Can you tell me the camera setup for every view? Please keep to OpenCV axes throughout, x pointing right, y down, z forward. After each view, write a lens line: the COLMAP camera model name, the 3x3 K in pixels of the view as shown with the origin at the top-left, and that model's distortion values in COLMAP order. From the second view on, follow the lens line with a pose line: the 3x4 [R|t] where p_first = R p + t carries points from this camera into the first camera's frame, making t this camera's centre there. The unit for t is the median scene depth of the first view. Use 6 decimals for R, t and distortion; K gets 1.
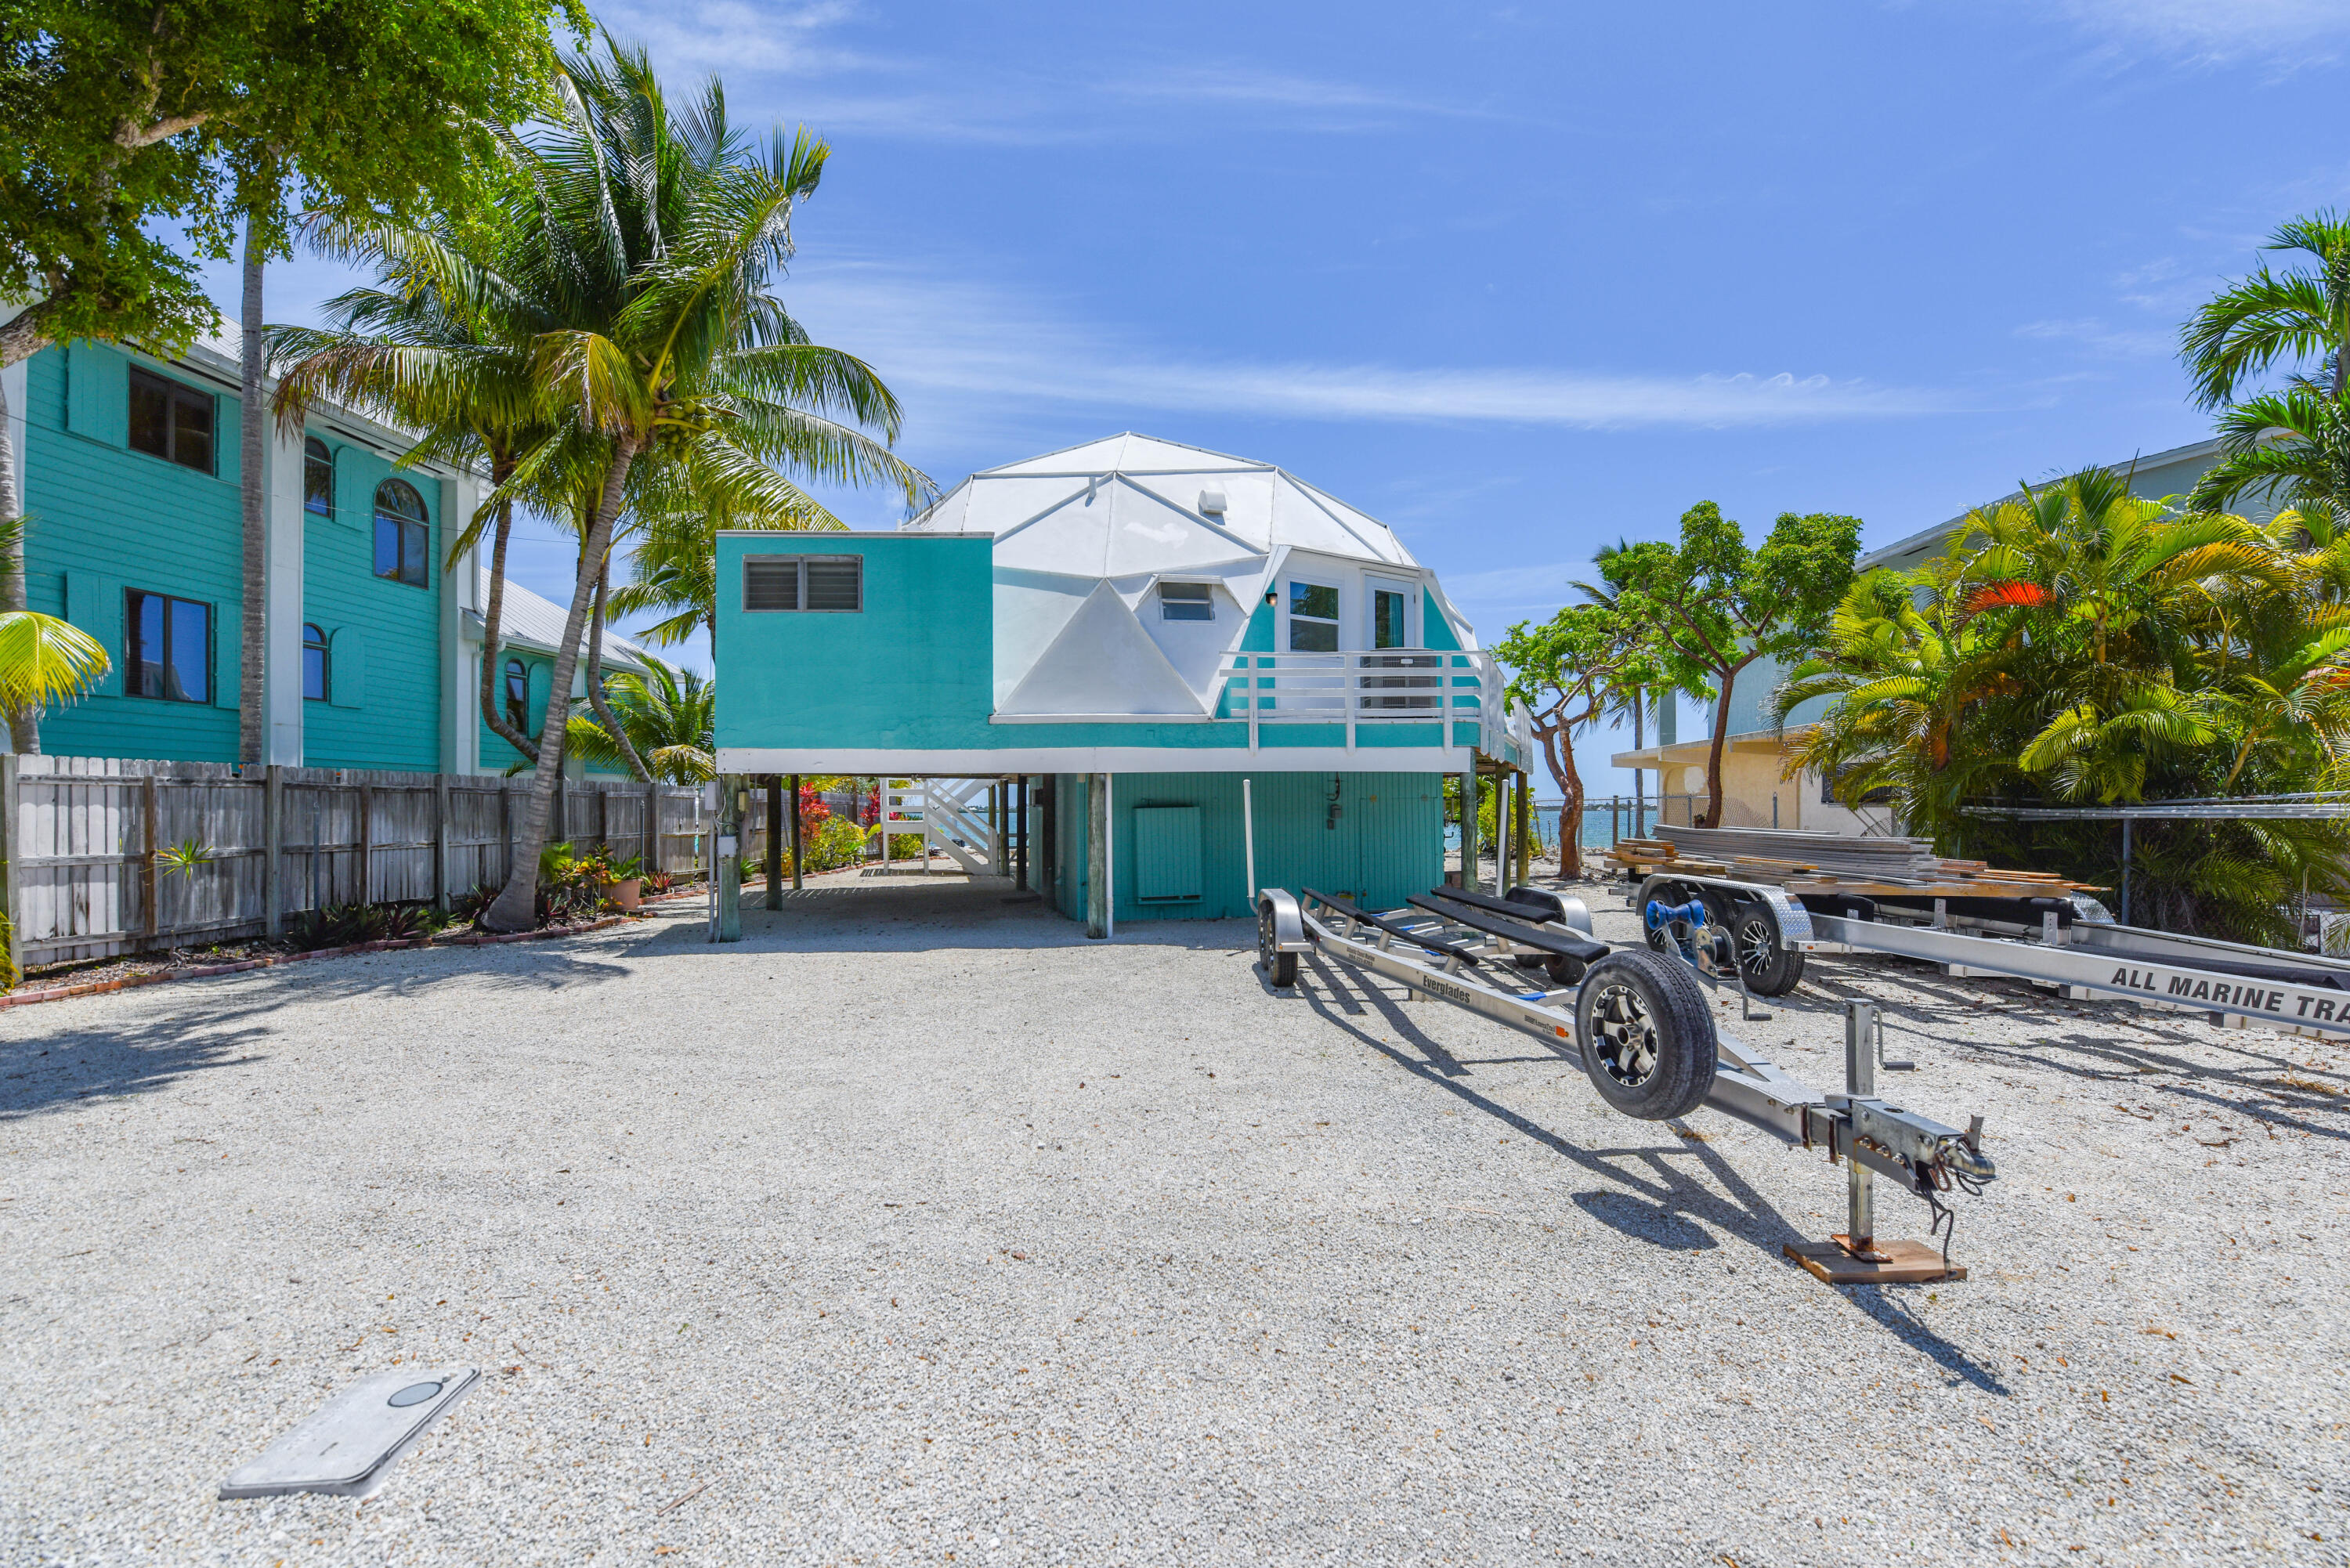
lens RADIAL K [[1005.3, 0, 1173.5], [0, 1005.3, 747.4], [0, 0, 1]] dist [0.001846, -0.009858]
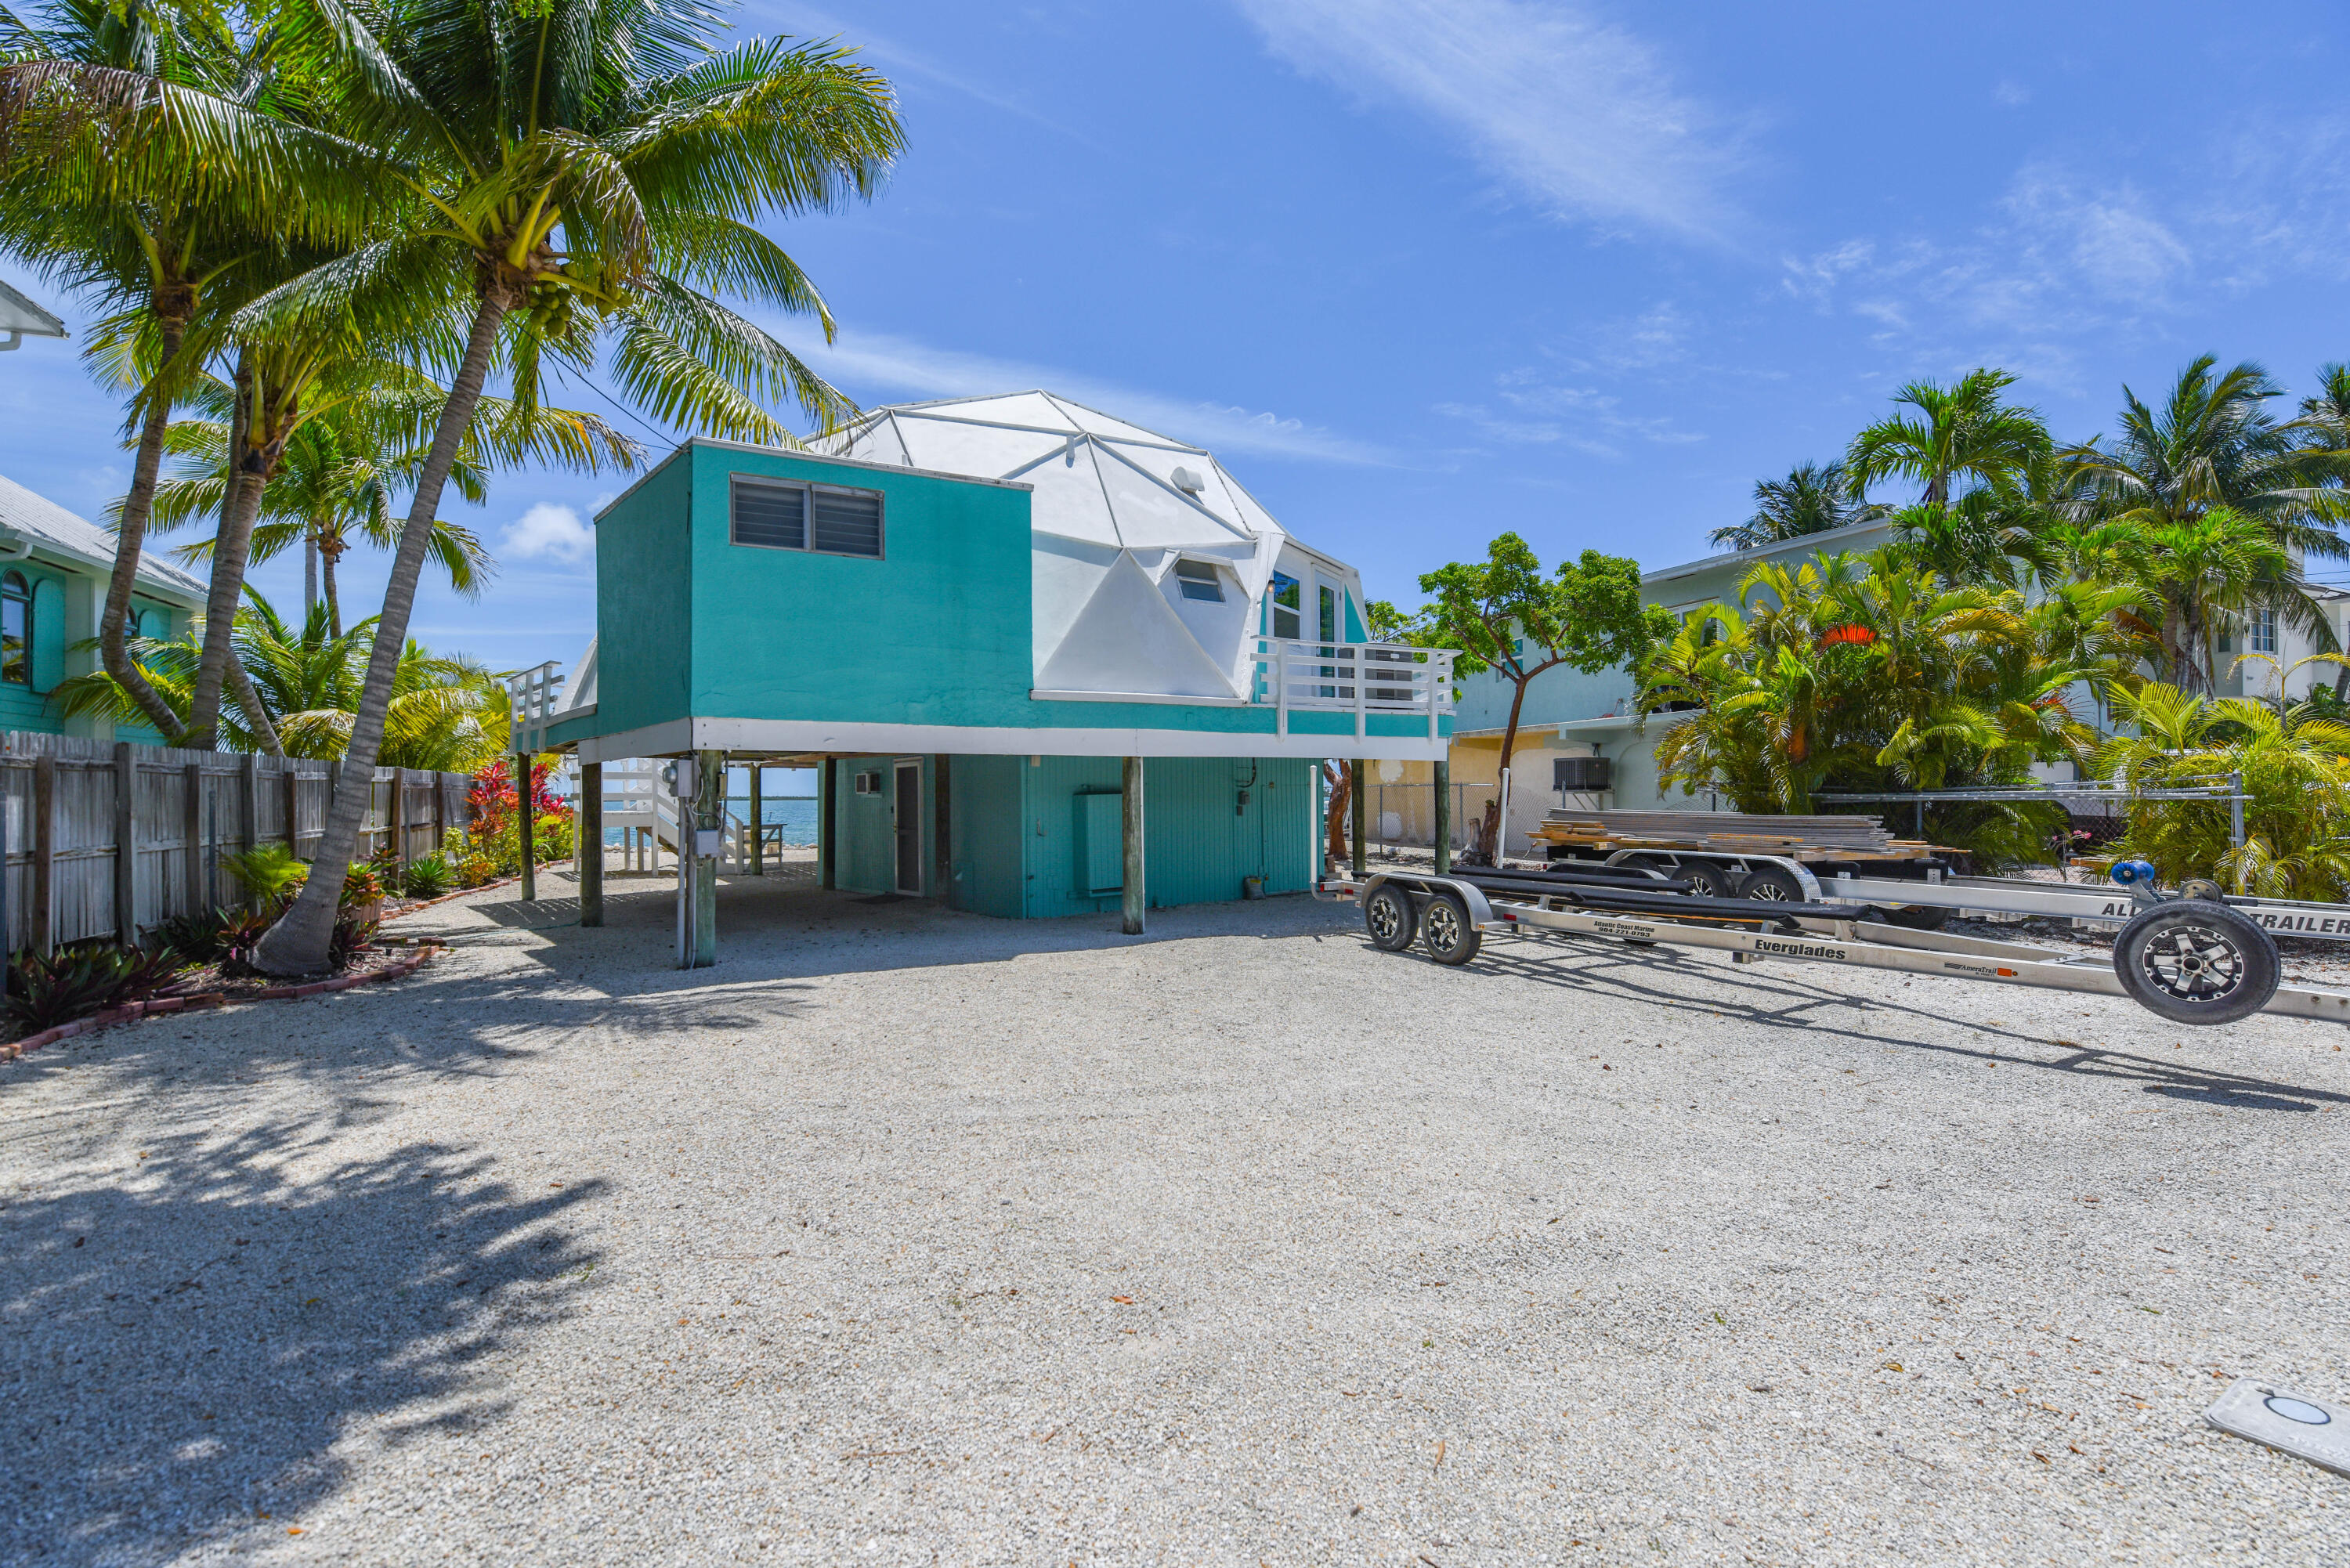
lens RADIAL K [[1020.6, 0, 1187.9], [0, 1020.6, 726.8], [0, 0, 1]] dist [0.000642, -0.009708]
pose [[0.902042, 0.027563, 0.430768, -0.436752], [-0.024221, 0.999619, -0.013240, 0.009106], [-0.430969, 0.001509, 0.902366, 0.124509]]
